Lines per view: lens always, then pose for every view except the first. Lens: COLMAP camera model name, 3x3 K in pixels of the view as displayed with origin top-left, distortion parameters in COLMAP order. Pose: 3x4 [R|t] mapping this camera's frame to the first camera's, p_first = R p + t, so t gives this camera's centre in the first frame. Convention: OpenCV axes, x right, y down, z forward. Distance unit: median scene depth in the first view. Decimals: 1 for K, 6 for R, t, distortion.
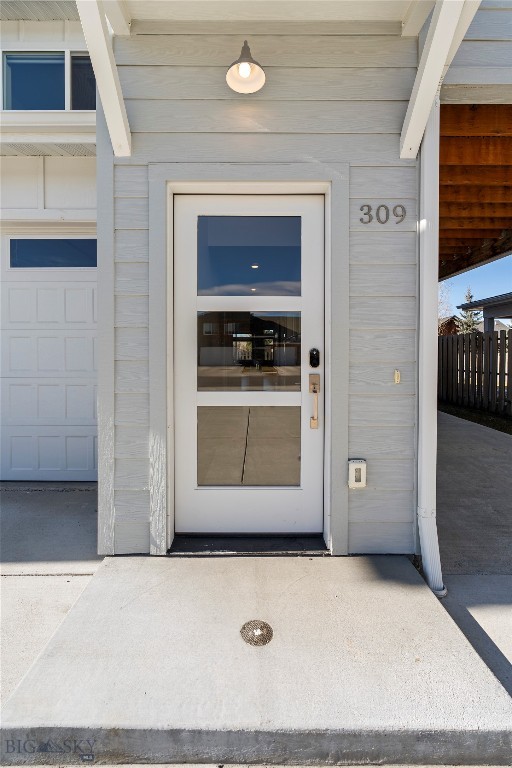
lens RADIAL K [[344.1, 0, 254.6], [0, 344.1, 360.9], [0, 0, 1]] dist [-0.000805, 0.000036]
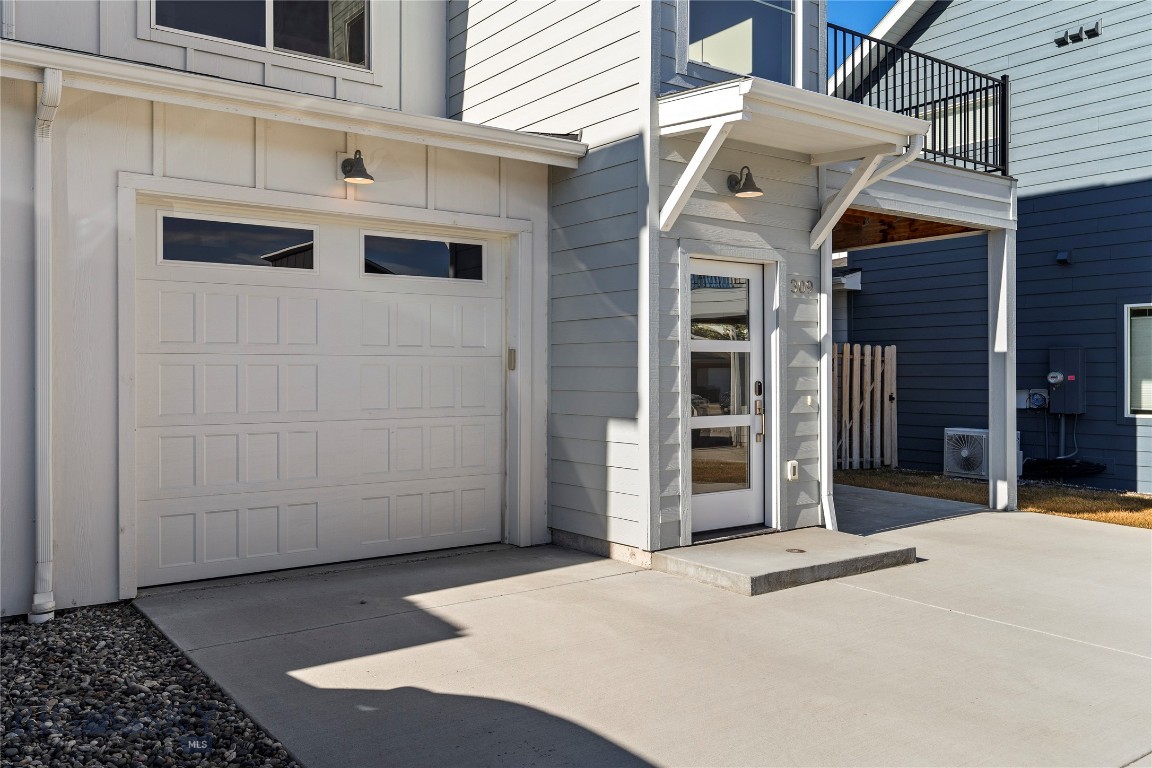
lens RADIAL K [[939.2, 0, 576.2], [0, 939.2, 380.5], [0, 0, 1]] dist [0.004056, 0.001373]
pose [[0.798984, -0.006640, 0.601316, -2.500824], [0.016175, 0.999815, -0.010453, -0.011408], [-0.601135, 0.018078, 0.798943, -1.414709]]
